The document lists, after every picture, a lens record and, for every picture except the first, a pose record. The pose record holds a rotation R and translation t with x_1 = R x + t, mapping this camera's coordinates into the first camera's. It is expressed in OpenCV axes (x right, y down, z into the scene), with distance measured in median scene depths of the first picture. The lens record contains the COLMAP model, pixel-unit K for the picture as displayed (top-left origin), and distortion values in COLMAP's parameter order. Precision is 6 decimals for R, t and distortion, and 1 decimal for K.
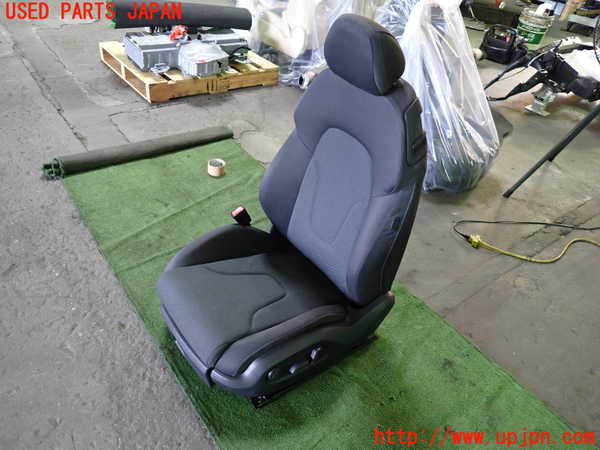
lens RADIAL K [[439.2, 0, 295.4], [0, 439.2, 225.3], [0, 0, 1]] dist [-0.001431, -0.005222]
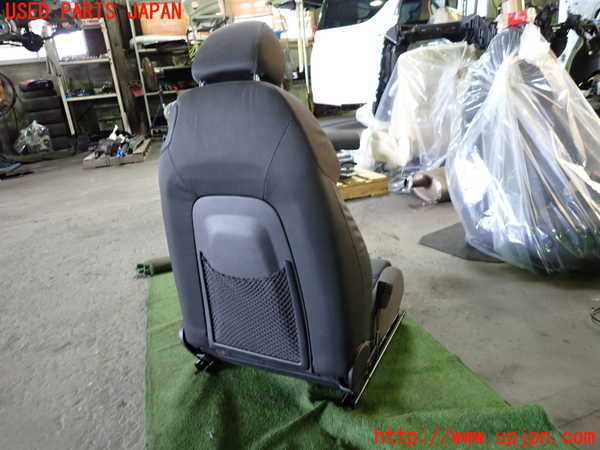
lens RADIAL K [[439.2, 0, 295.4], [0, 439.2, 225.3], [0, 0, 1]] dist [-0.001431, -0.005222]
pose [[0.923245, -0.097851, -0.371542, 0.131984], [-0.034865, 0.941698, -0.334647, 0.079237], [0.382626, 0.321915, 0.866007, 0.114936]]
